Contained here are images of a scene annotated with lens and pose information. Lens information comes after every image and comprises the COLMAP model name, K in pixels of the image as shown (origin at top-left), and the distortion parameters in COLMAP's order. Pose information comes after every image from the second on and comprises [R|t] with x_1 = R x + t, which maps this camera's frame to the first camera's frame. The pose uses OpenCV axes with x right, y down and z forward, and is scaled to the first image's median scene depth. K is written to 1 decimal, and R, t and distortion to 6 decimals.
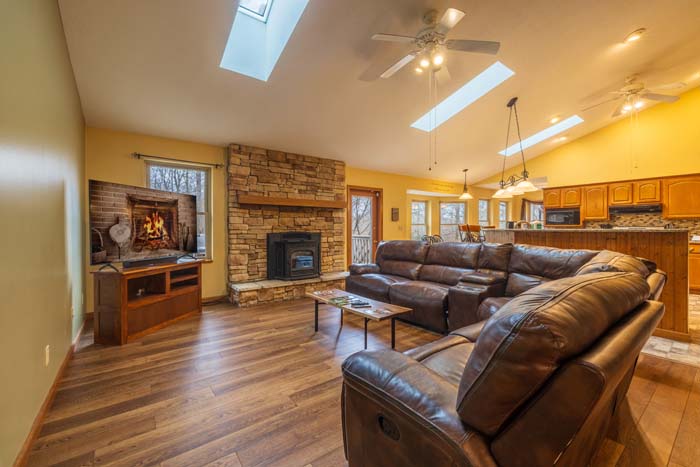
lens RADIAL K [[290.9, 0, 348.0], [0, 290.9, 230.7], [0, 0, 1]] dist [-0.001848, 0.000348]
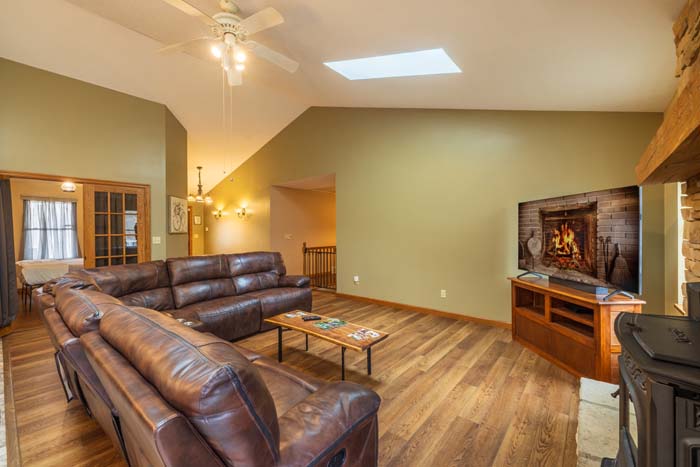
lens RADIAL K [[290.9, 0, 348.0], [0, 290.9, 230.7], [0, 0, 1]] dist [-0.001848, 0.000348]
pose [[-0.972427, 0.004573, -0.233165, 0.084379], [0.002306, 0.999947, 0.009996, -0.034862], [0.233198, 0.009183, -0.972386, 1.085608]]
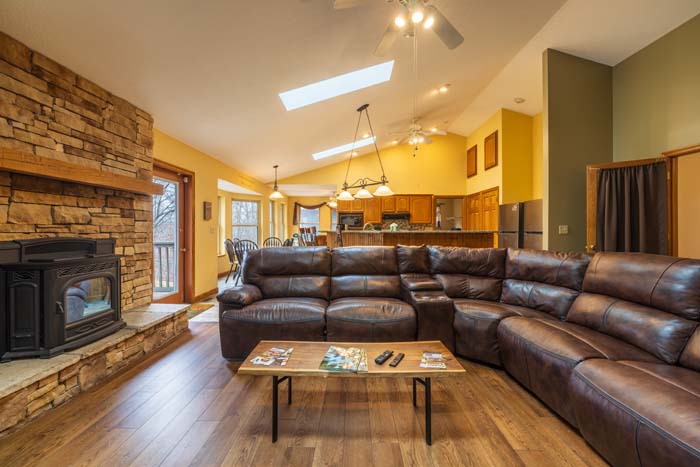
lens RADIAL K [[290.9, 0, 348.0], [0, 290.9, 230.7], [0, 0, 1]] dist [-0.001848, 0.000348]
pose [[0.613344, -0.001865, 0.789814, -0.255229], [0.006271, 0.999977, -0.002509, -0.003325], [-0.789791, 0.006491, 0.613341, 0.372120]]
